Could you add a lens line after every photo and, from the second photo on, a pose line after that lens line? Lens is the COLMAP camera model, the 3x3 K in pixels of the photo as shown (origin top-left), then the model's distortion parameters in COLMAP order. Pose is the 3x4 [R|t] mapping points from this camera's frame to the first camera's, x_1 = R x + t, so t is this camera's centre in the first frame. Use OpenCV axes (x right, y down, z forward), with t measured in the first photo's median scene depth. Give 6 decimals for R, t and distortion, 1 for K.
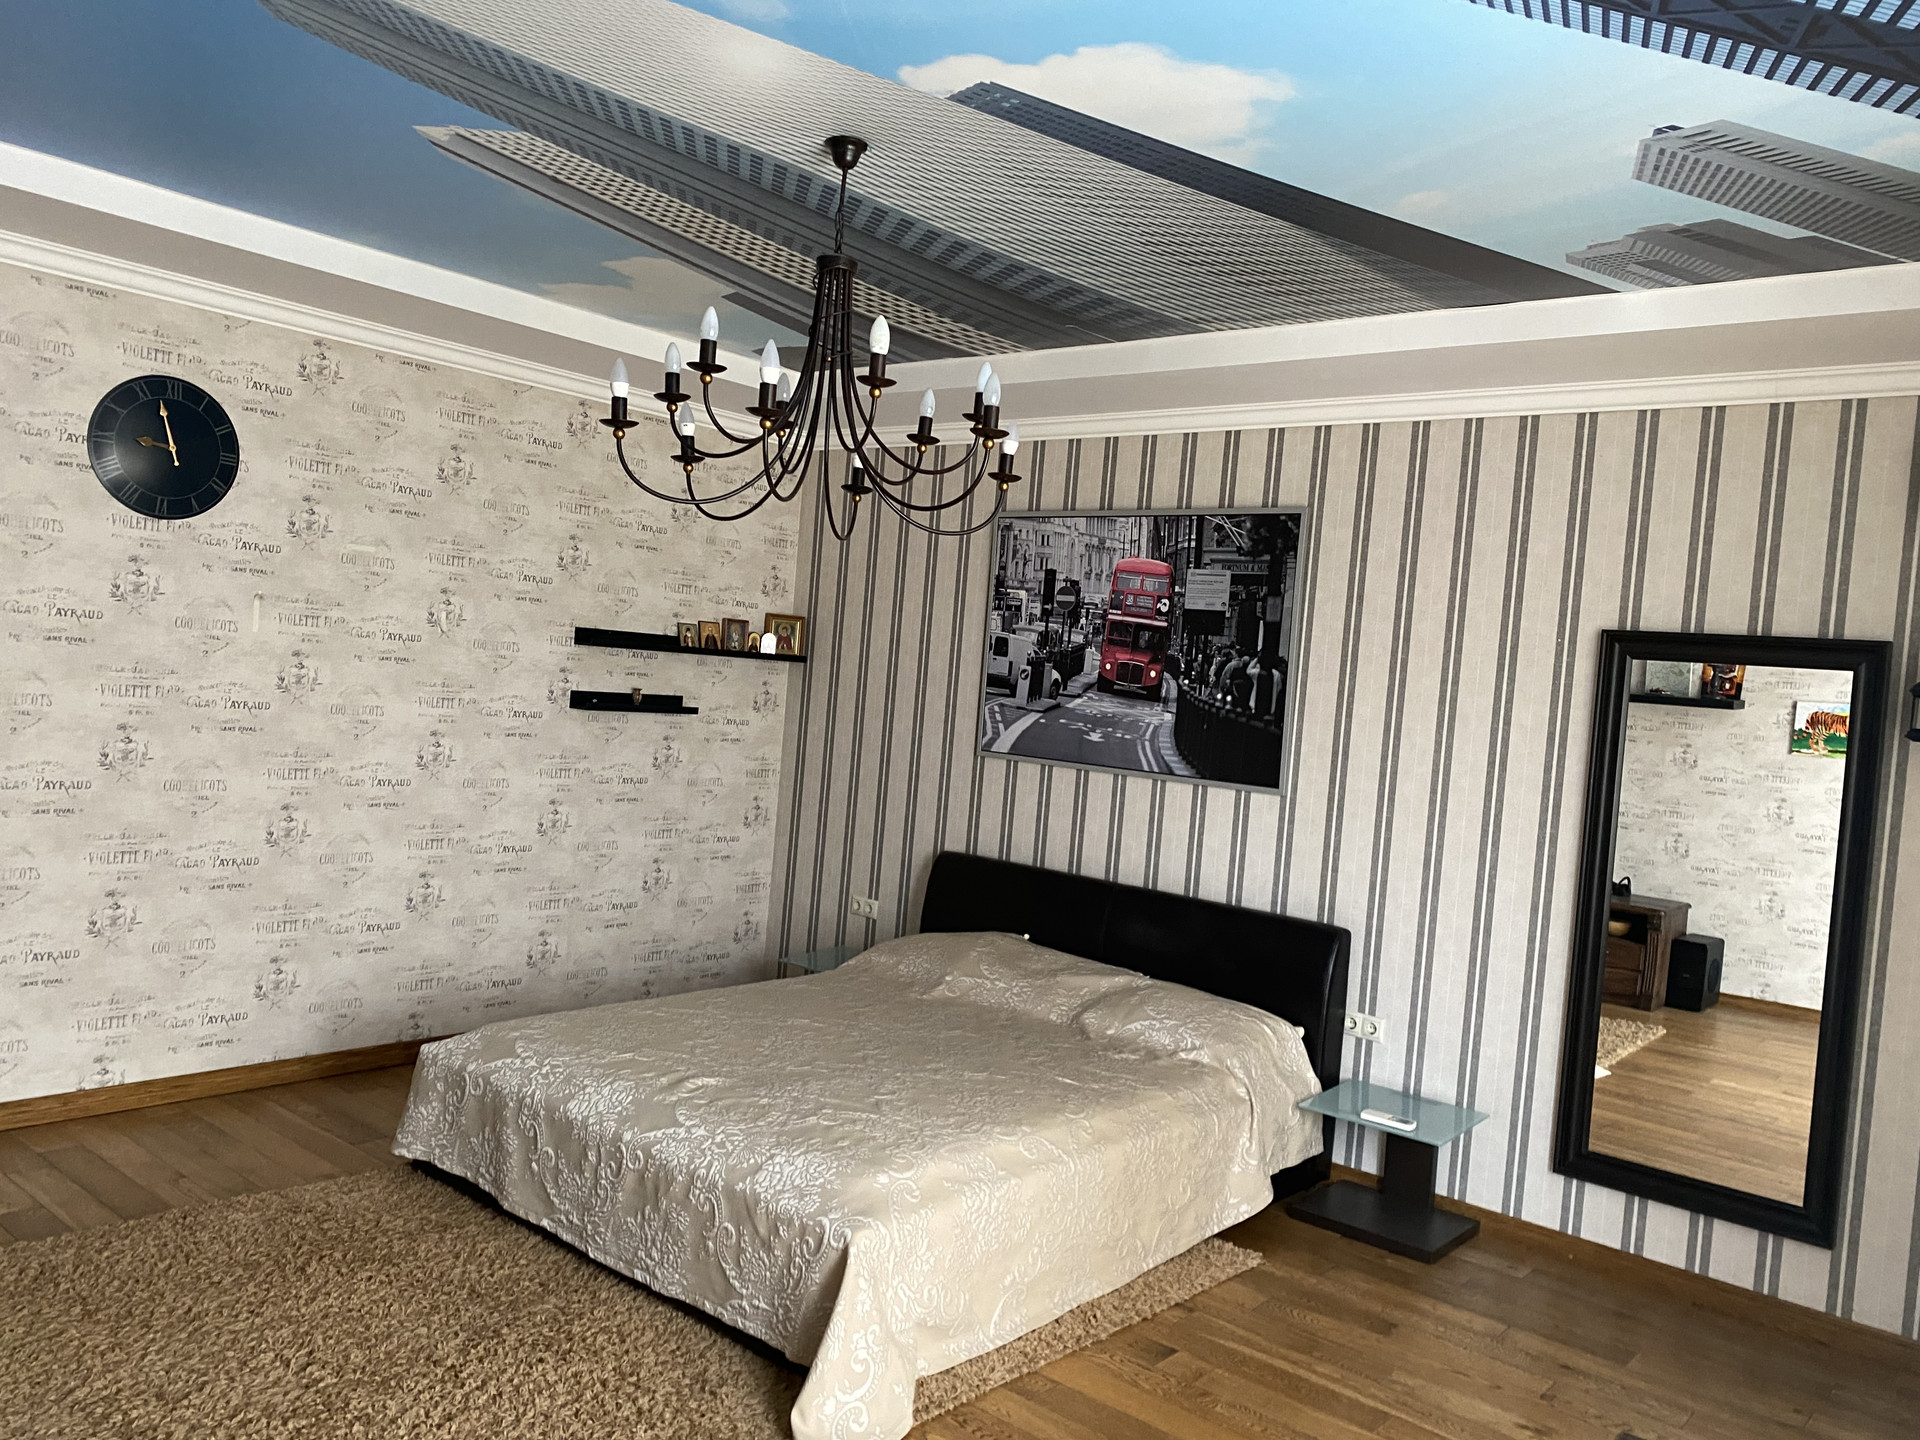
lens RADIAL K [[1462.5, 0, 952.8], [0, 1462.5, 709.3], [0, 0, 1]] dist [0.035615, -0.025984]
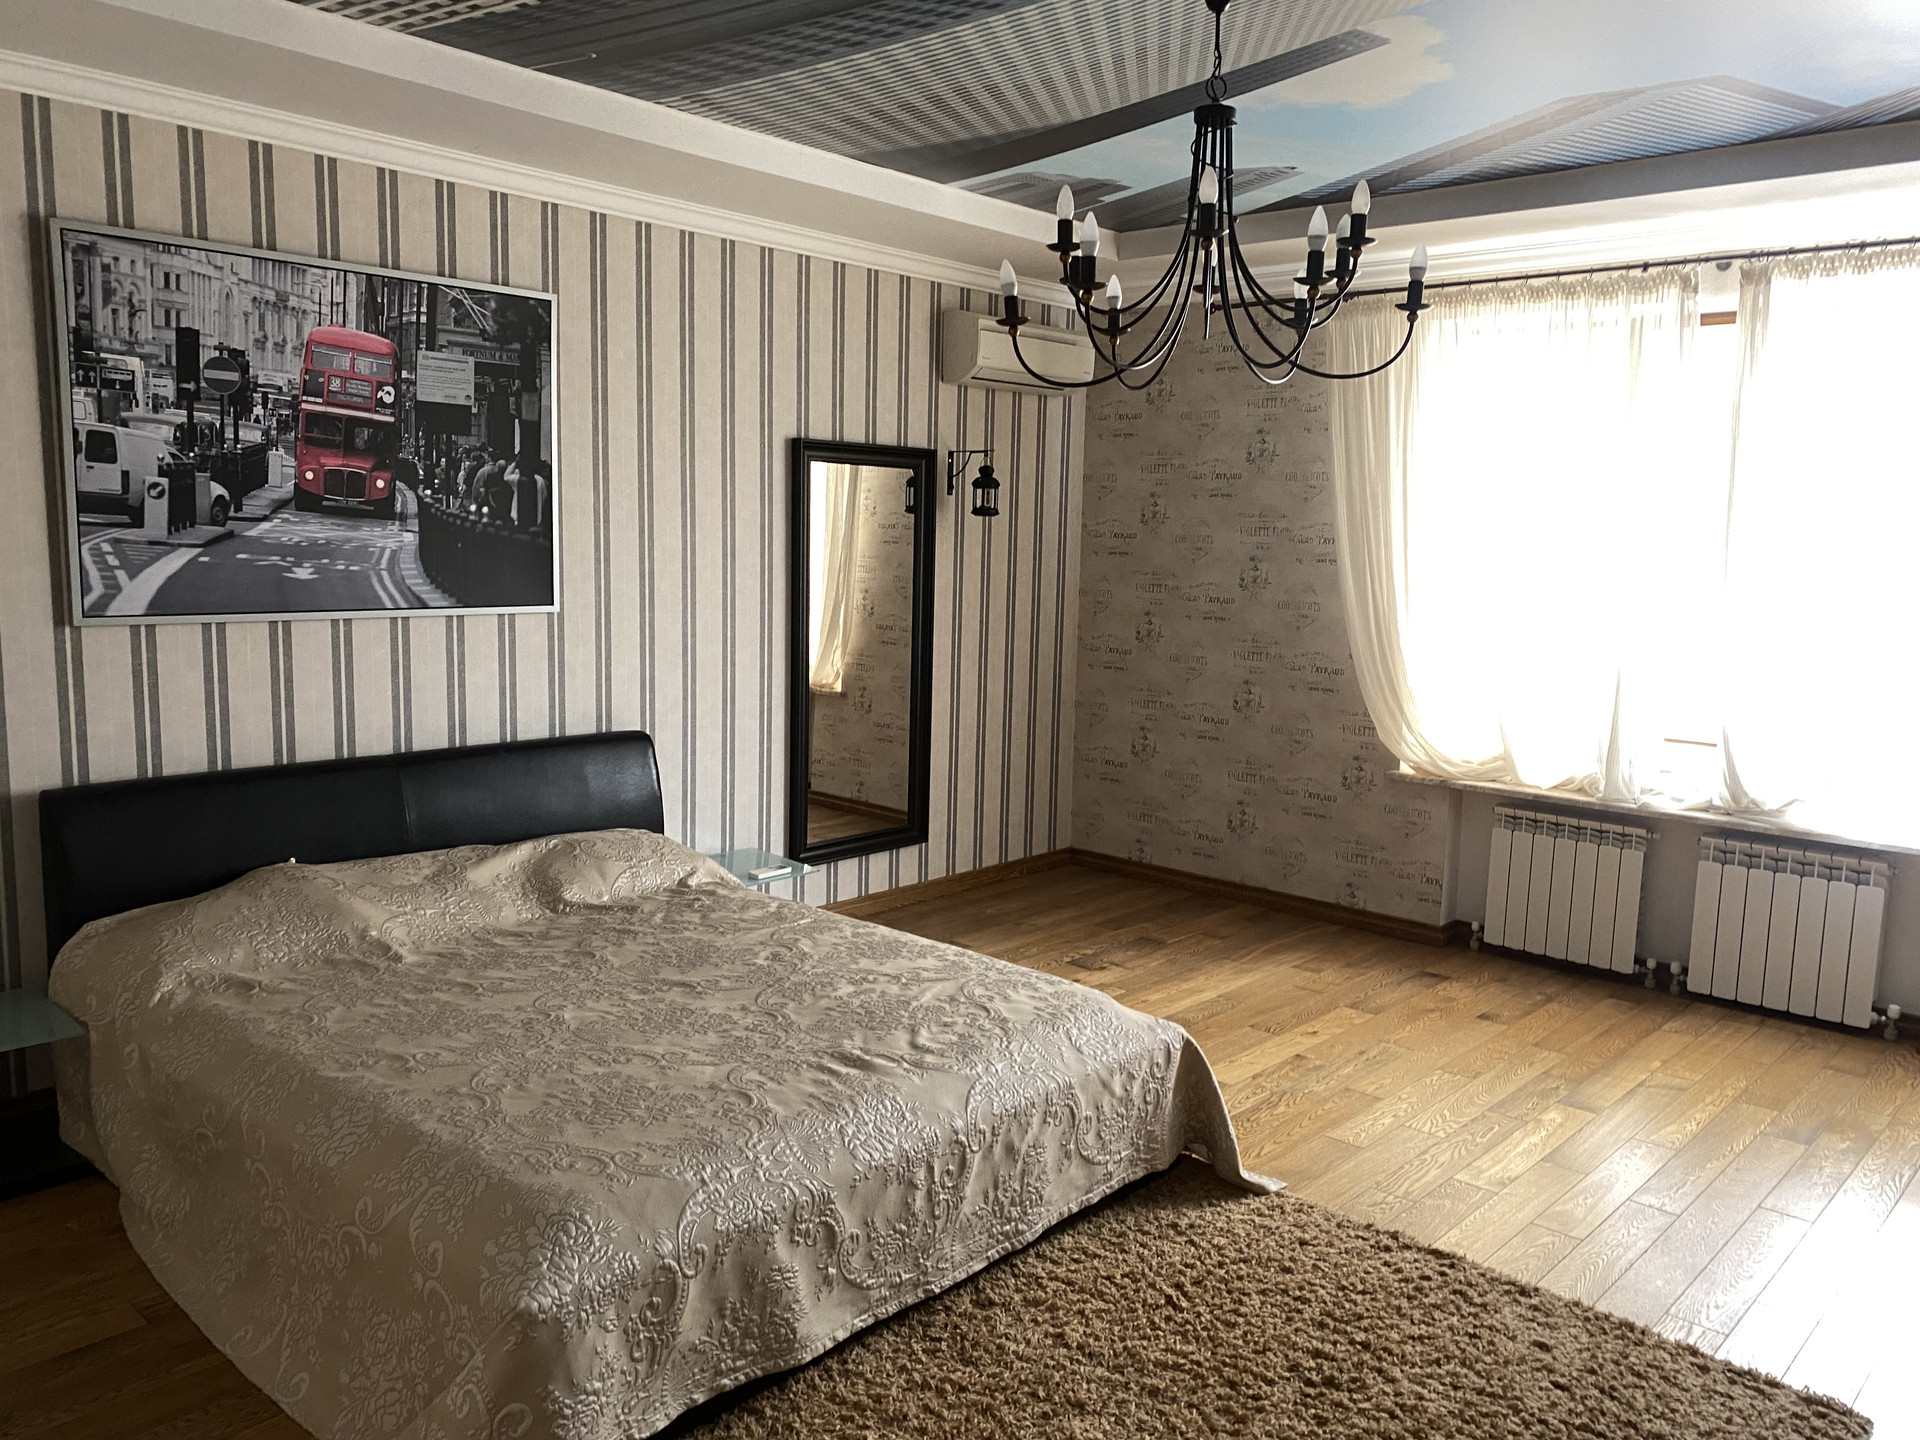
lens RADIAL K [[1462.5, 0, 951.3], [0, 1462.5, 731.5], [0, 0, 1]] dist [0.035615, -0.025984]
pose [[0.024901, -0.206038, 0.978227, -0.652978], [0.021851, 0.978409, 0.205520, -0.049590], [-0.999451, 0.016257, 0.028866, 0.674062]]
